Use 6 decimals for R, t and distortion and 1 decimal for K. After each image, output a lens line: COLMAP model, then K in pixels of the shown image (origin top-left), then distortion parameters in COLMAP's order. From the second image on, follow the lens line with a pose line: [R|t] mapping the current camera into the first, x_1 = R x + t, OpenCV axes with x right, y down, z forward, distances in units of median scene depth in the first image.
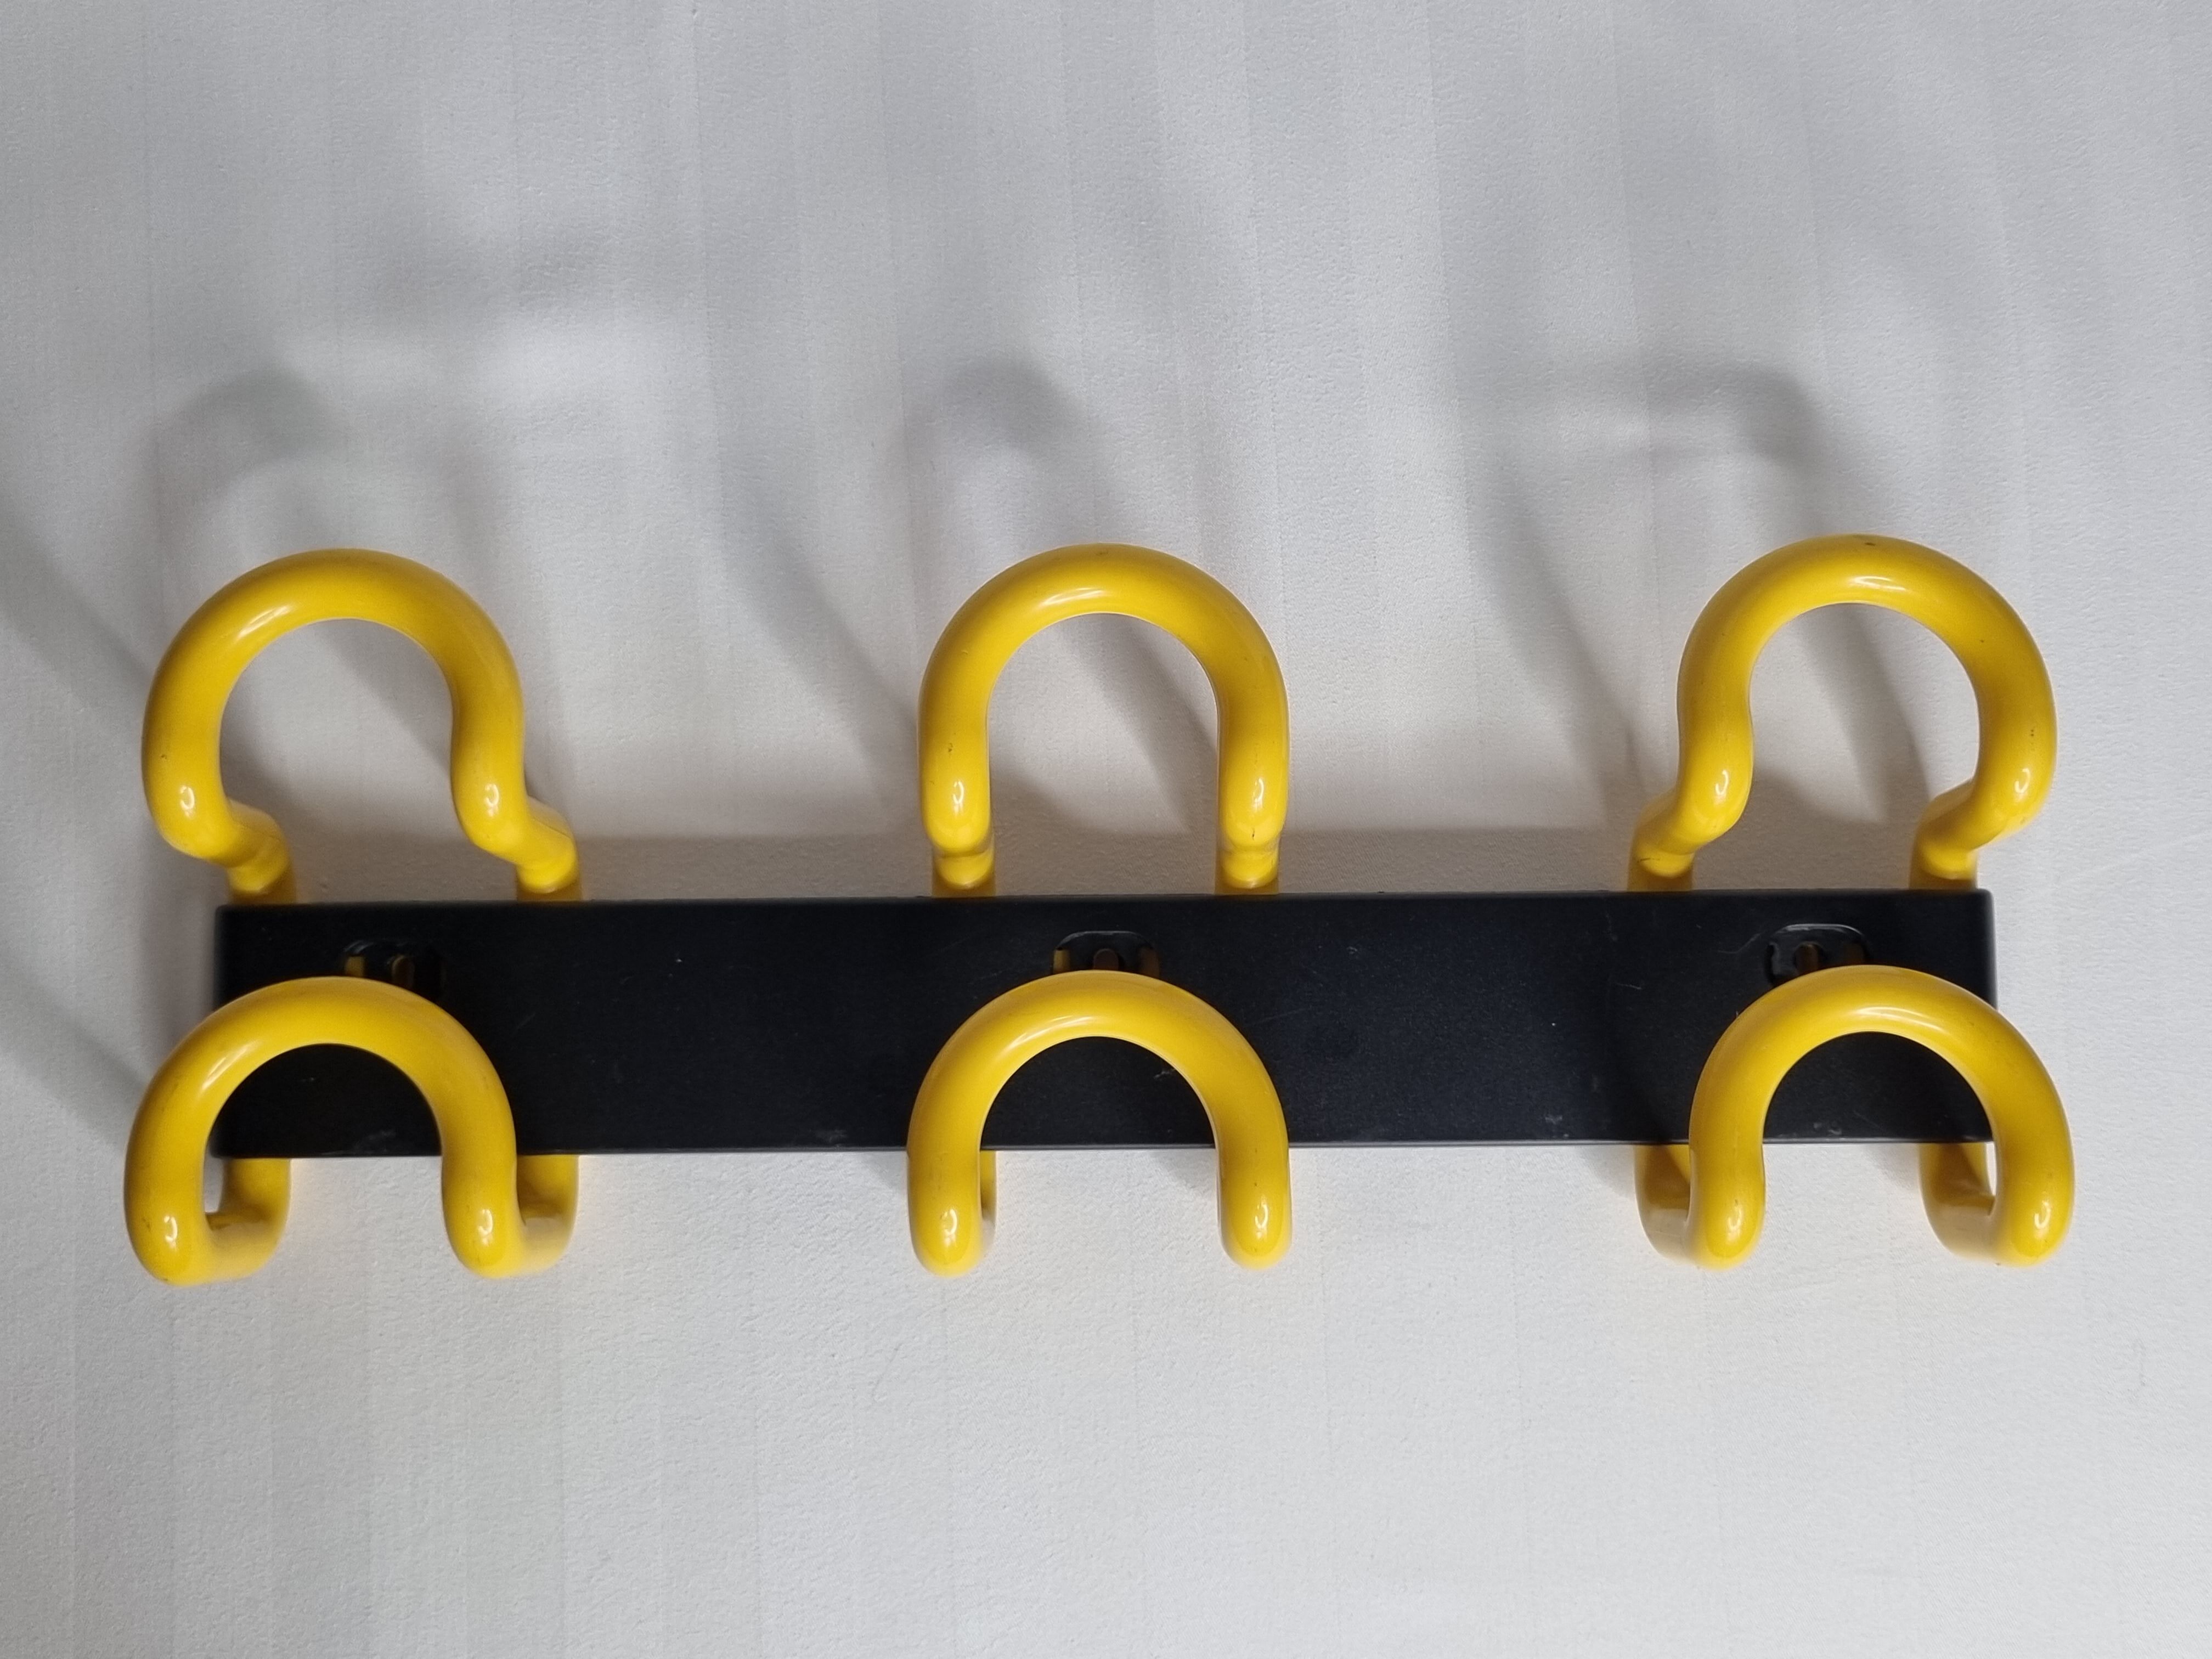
lens RADIAL K [[1653.4, 0, 1103.9], [0, 1653.4, 834.5], [0, 0, 1]] dist [0.036792, -0.005819]
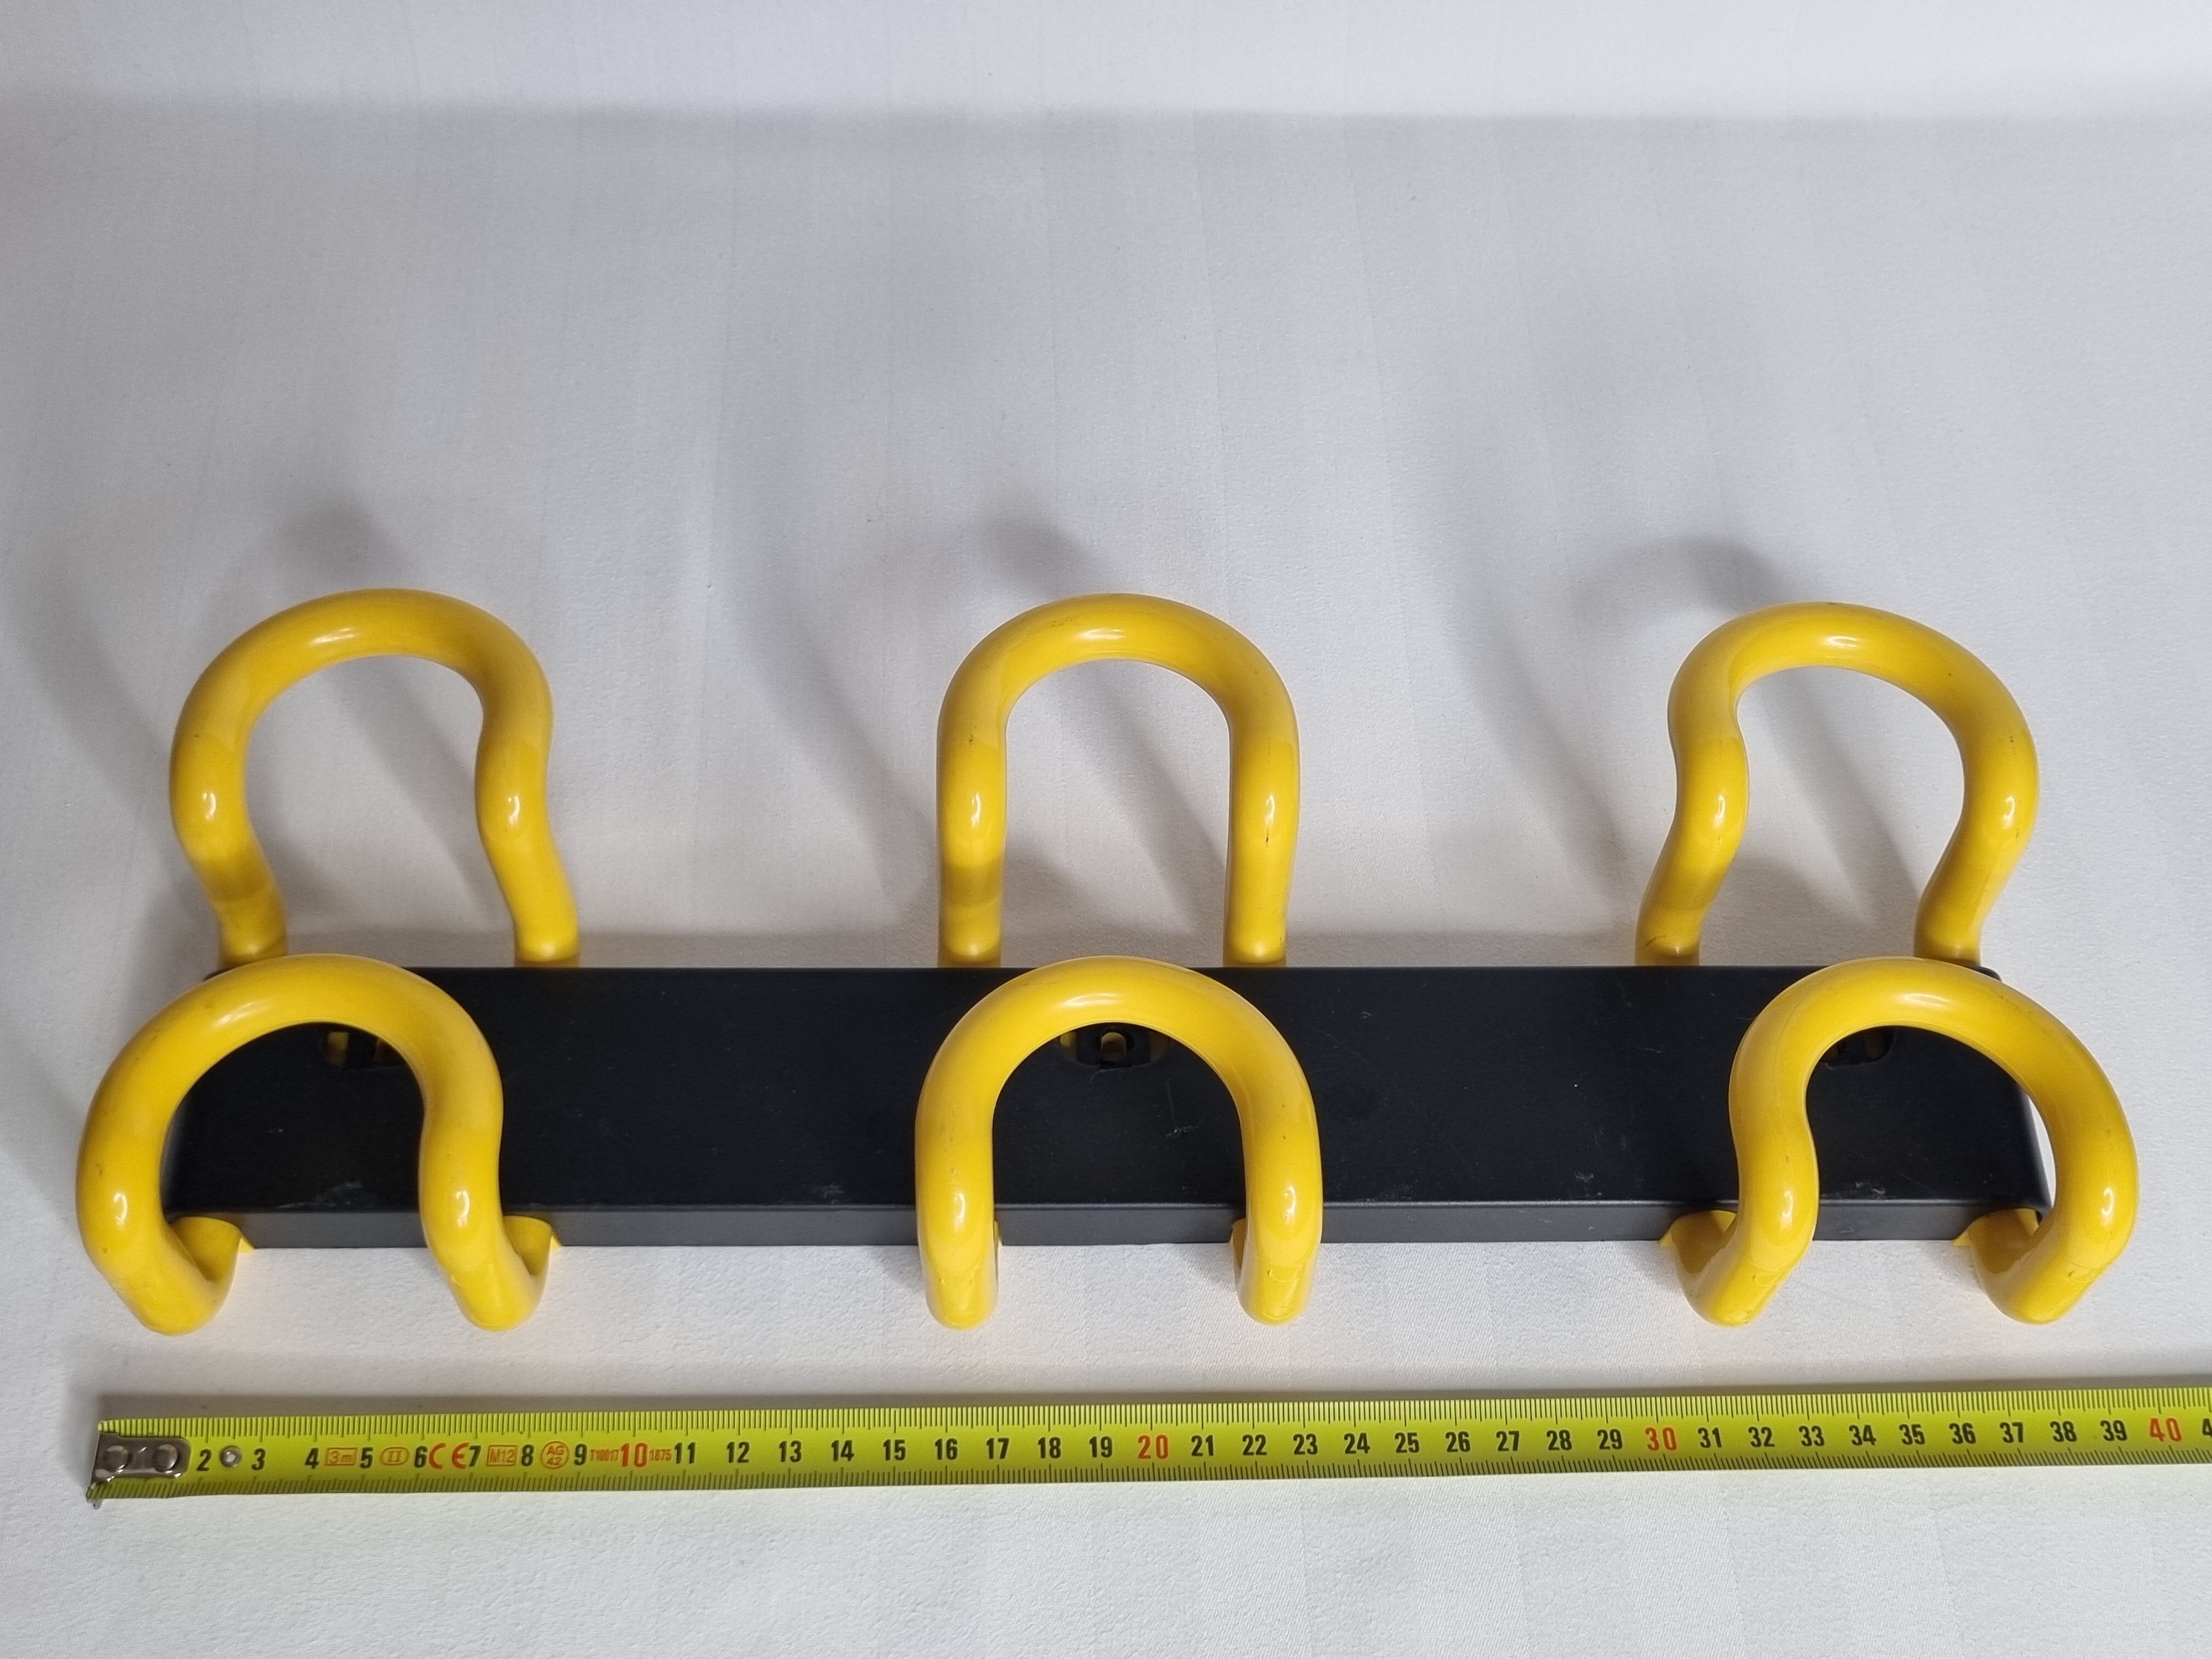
lens RADIAL K [[1653.4, 0, 1102.2], [0, 1653.4, 831.9], [0, 0, 1]] dist [0.036792, -0.005819]
pose [[0.999827, 0.004531, 0.018023, -0.024950], [0.001410, 0.948540, -0.316654, 0.285304], [-0.018530, 0.316625, 0.948370, 0.035400]]
